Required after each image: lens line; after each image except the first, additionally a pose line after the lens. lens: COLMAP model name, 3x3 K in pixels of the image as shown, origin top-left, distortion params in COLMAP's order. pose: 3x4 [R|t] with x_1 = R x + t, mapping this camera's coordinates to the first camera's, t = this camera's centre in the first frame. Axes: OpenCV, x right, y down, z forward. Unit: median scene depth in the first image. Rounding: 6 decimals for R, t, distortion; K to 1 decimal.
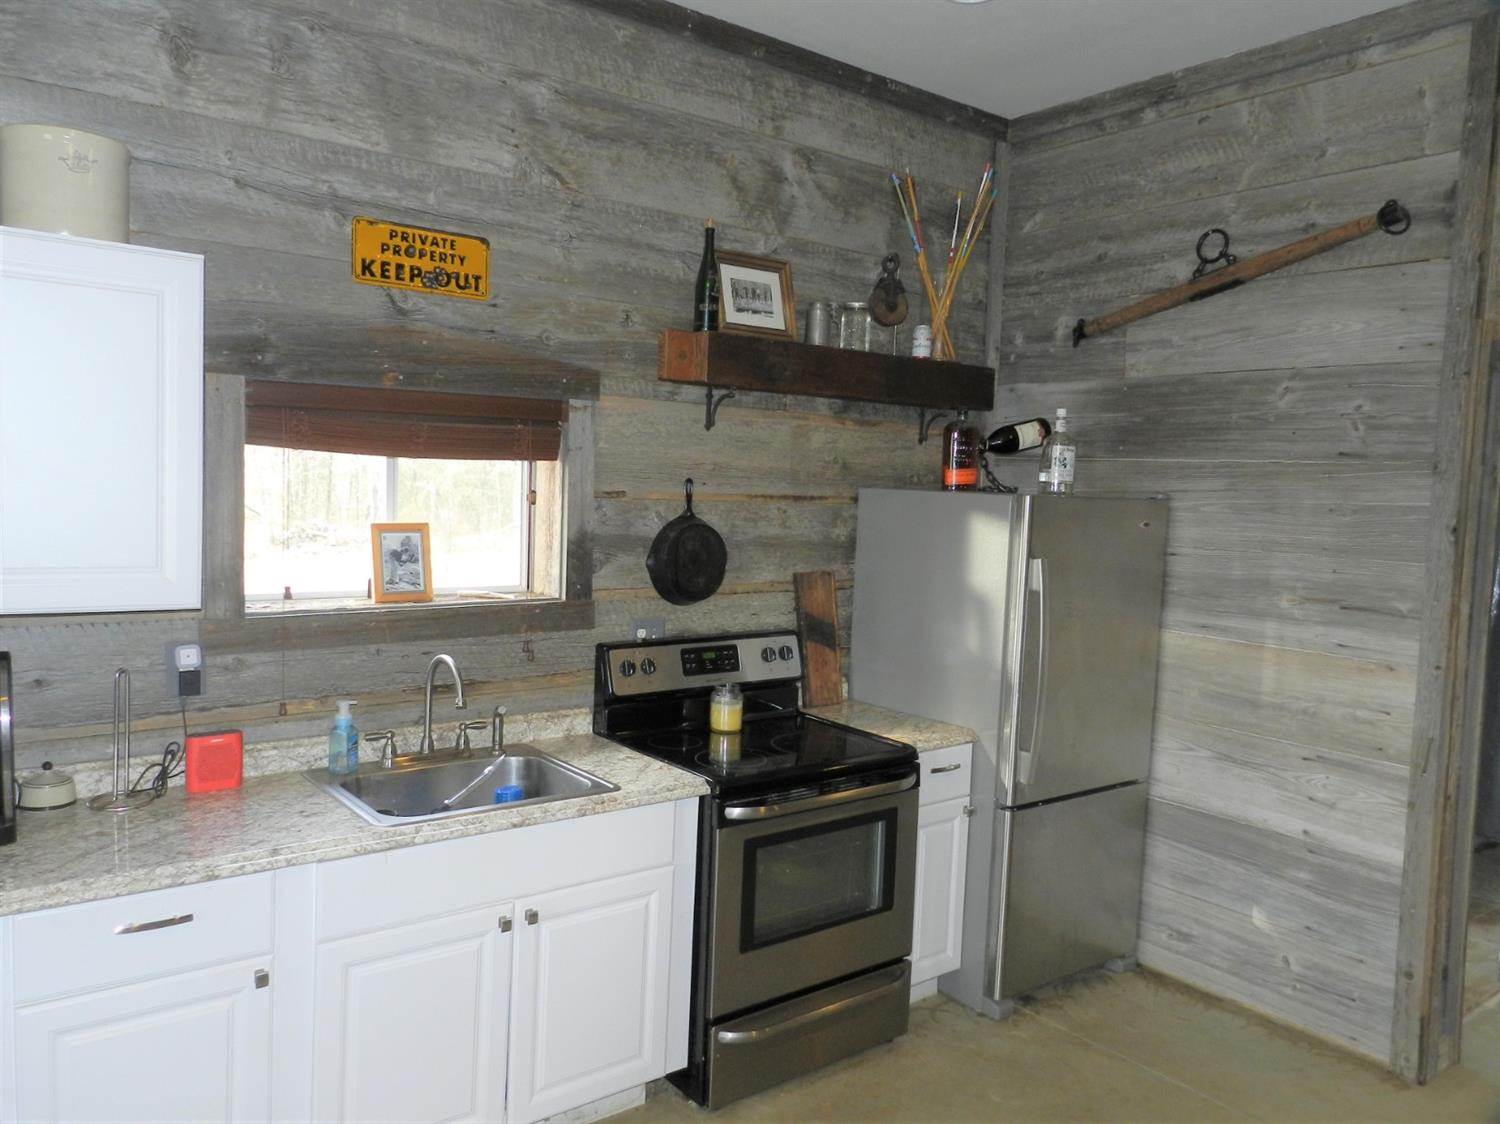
lens RADIAL K [[1141.4, 0, 746.5], [0, 1141.4, 564.5], [0, 0, 1]] dist [0.024908, -0.011580]
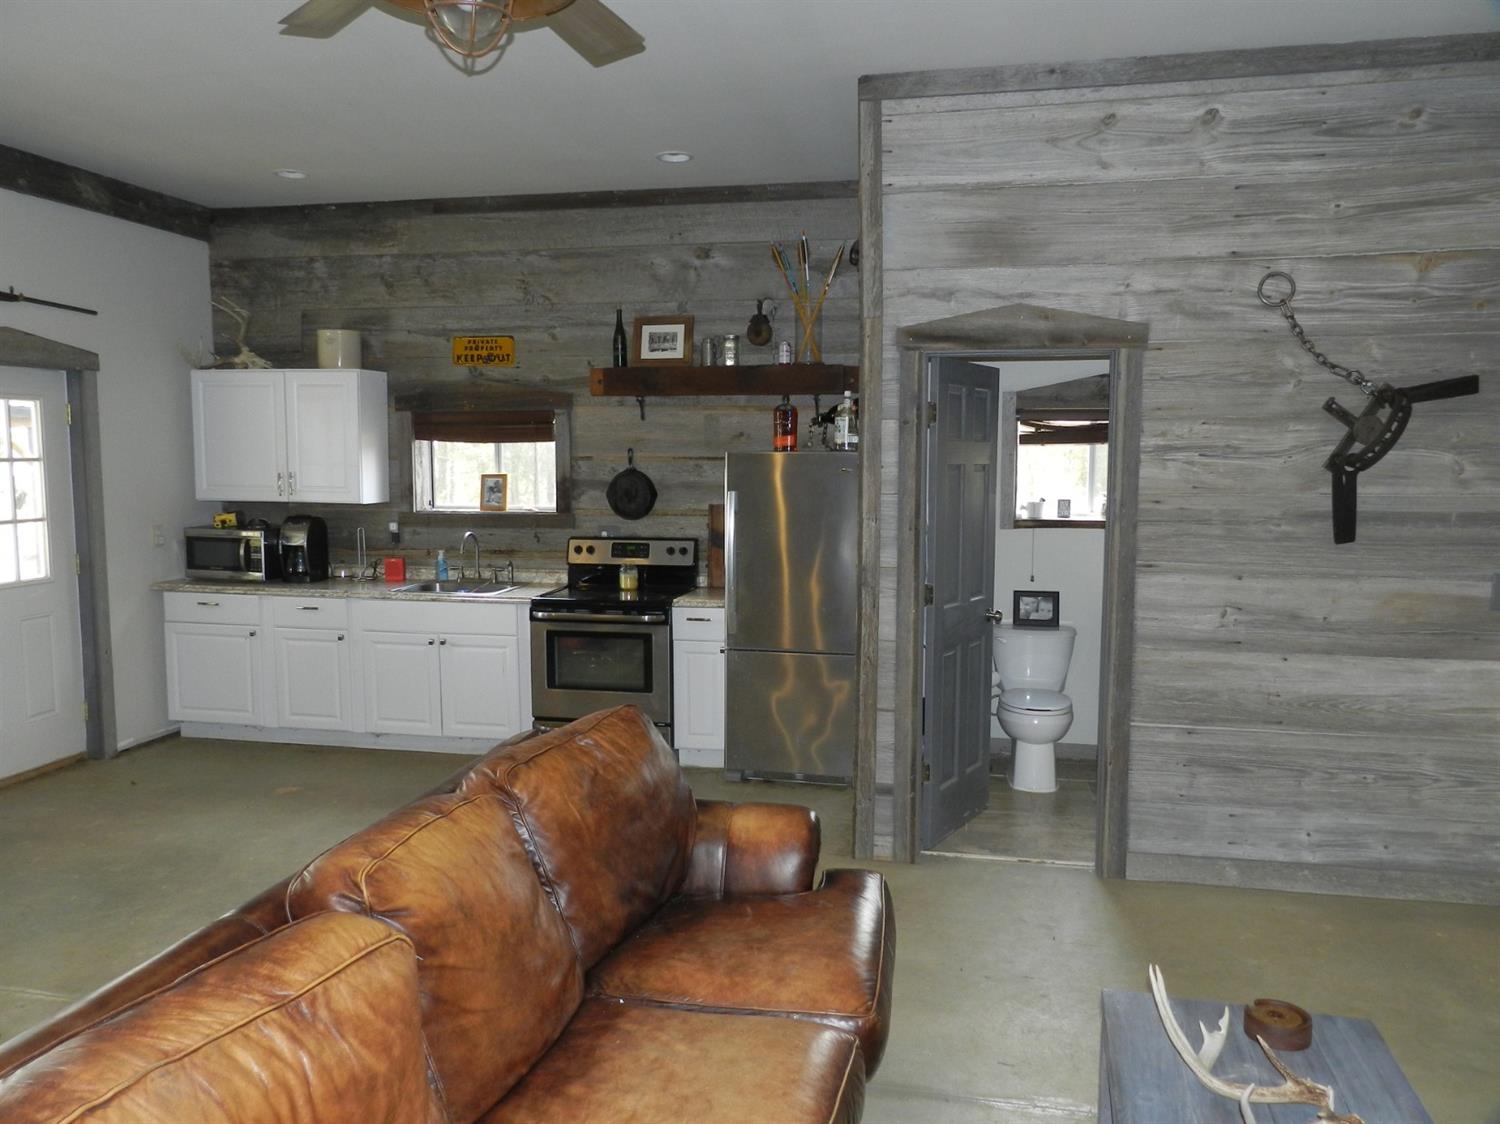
lens RADIAL K [[1141.4, 0, 754.0], [0, 1141.4, 560.7], [0, 0, 1]] dist [0.024908, -0.011580]
pose [[0.648102, 0.042668, -0.760357, 1.596581], [-0.036433, 0.999023, 0.025007, 0.053298], [0.760682, 0.011496, 0.649023, -0.007975]]
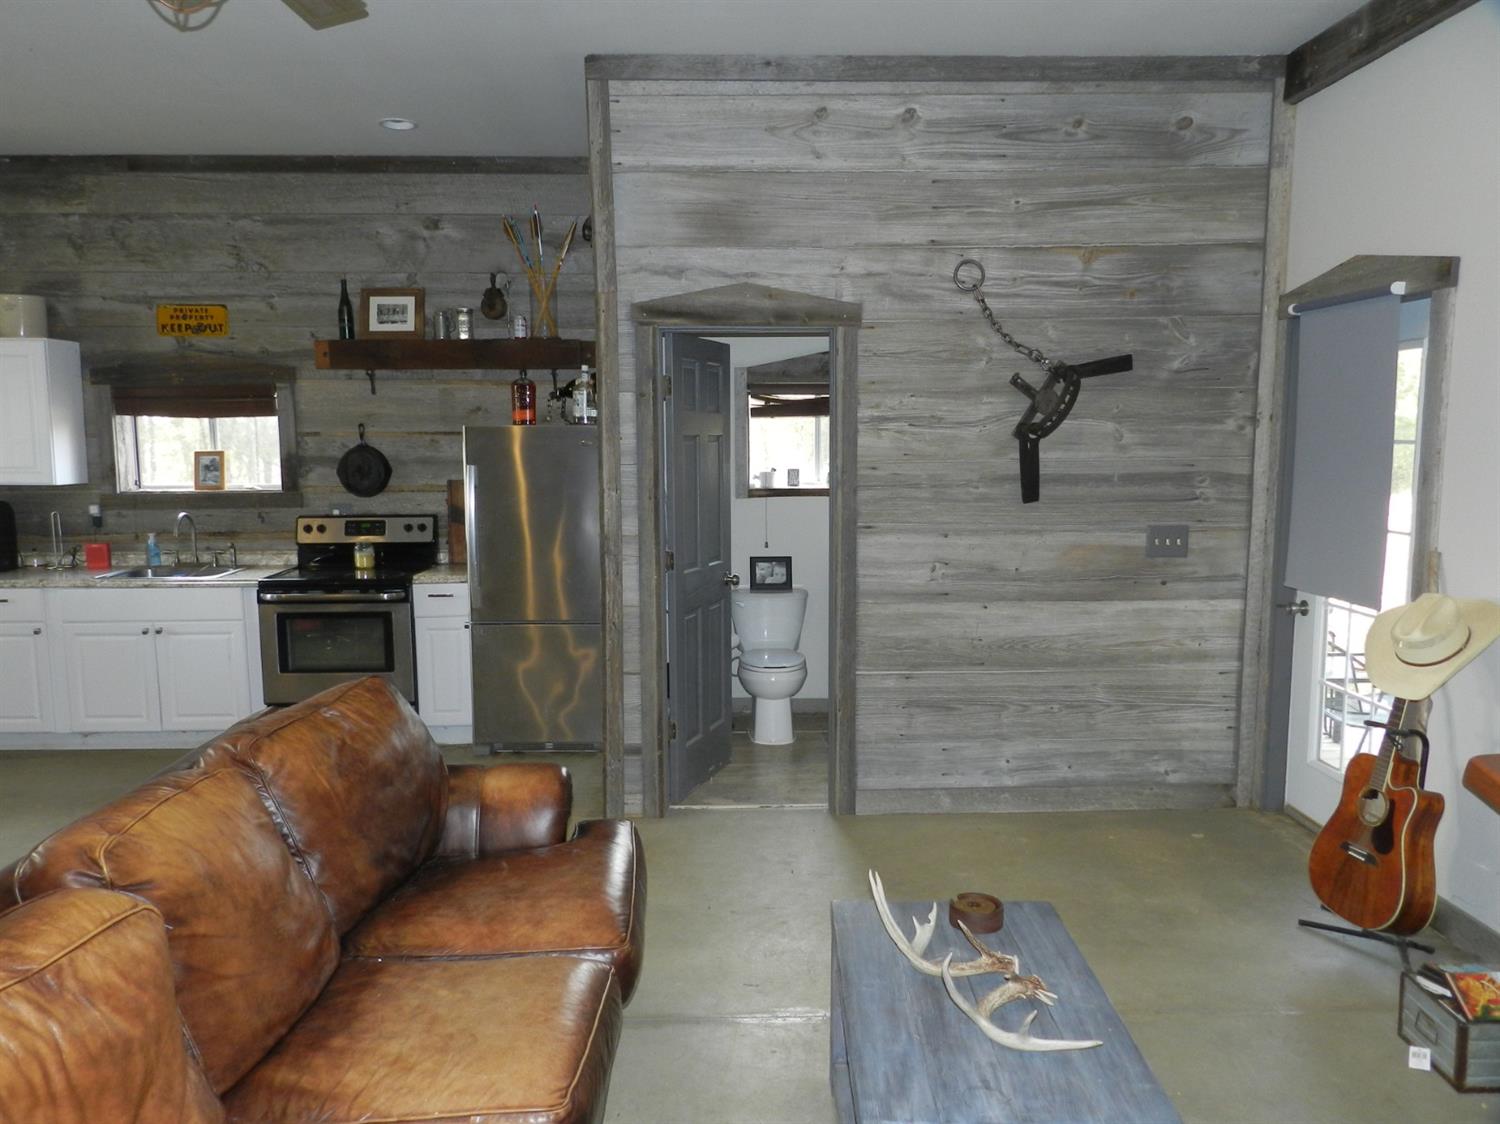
lens RADIAL K [[1141.4, 0, 753.8], [0, 1141.4, 564.4], [0, 0, 1]] dist [0.024908, -0.011580]
pose [[0.802022, 0.034696, -0.596286, 1.633713], [-0.013088, 0.999093, 0.040529, 0.066633], [0.597151, -0.024701, 0.801748, -0.046148]]
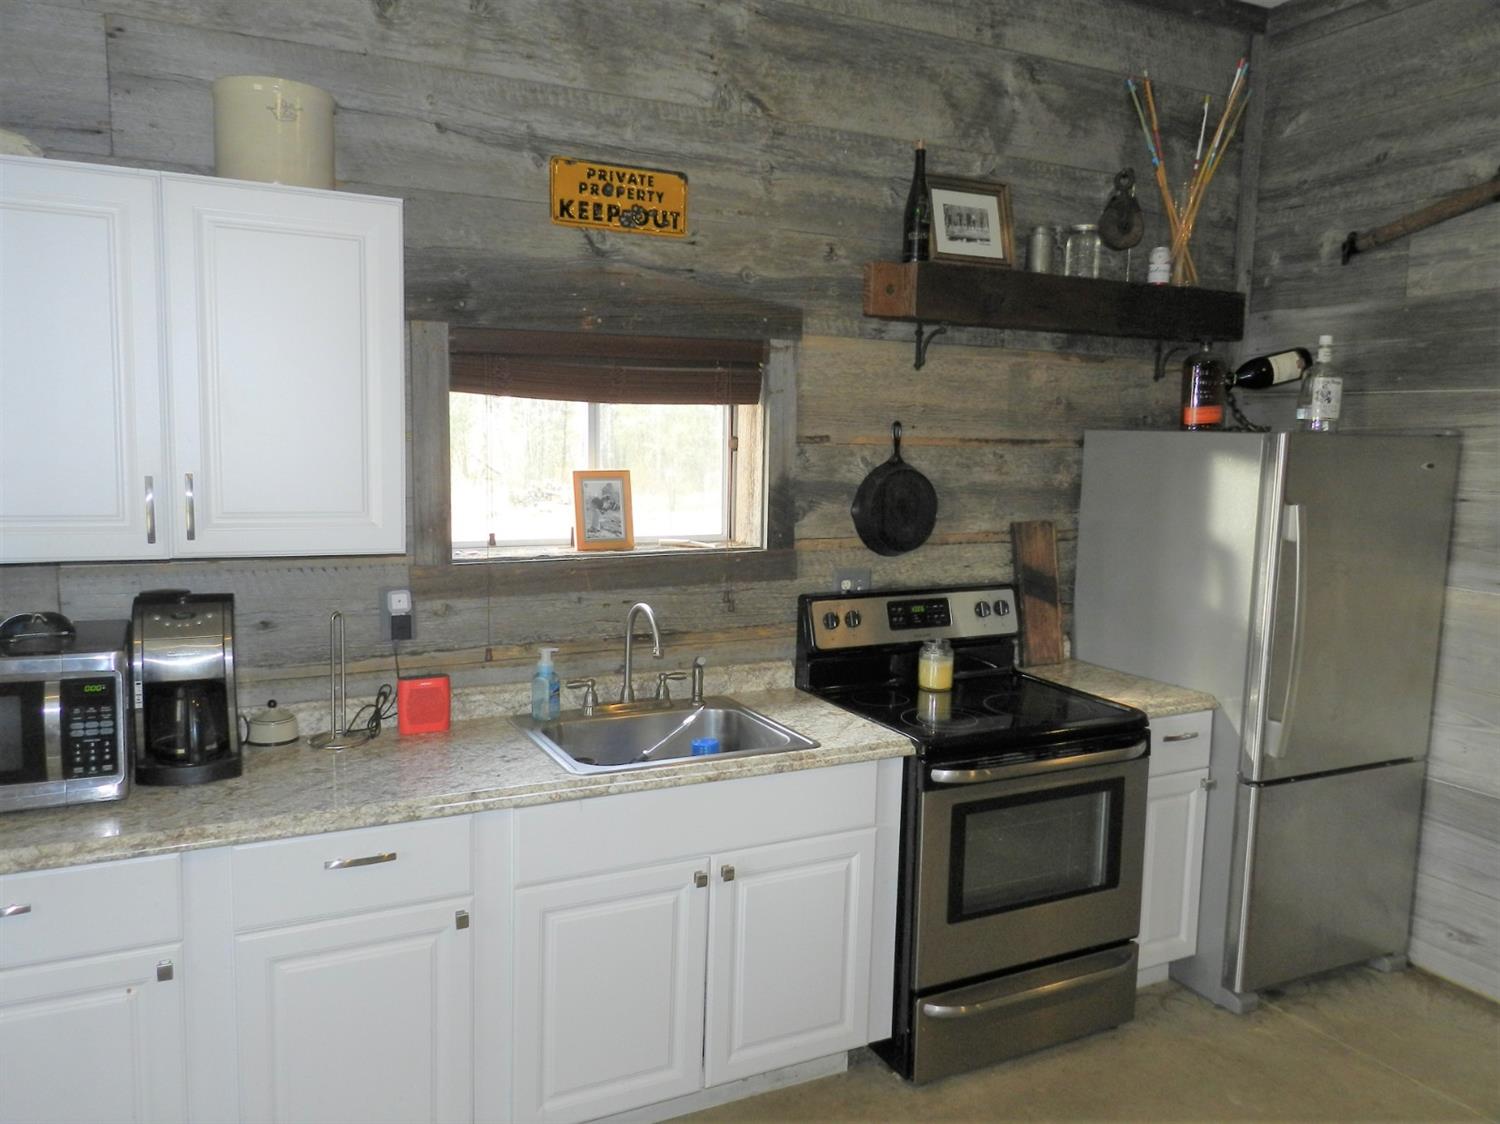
lens RADIAL K [[1141.4, 0, 744.7], [0, 1141.4, 566.2], [0, 0, 1]] dist [0.024908, -0.011580]
pose [[0.981466, 0.006186, -0.191536, 0.008430], [0.001215, 0.999258, 0.038500, 0.008348], [0.191632, -0.038020, 0.980730, 0.051213]]
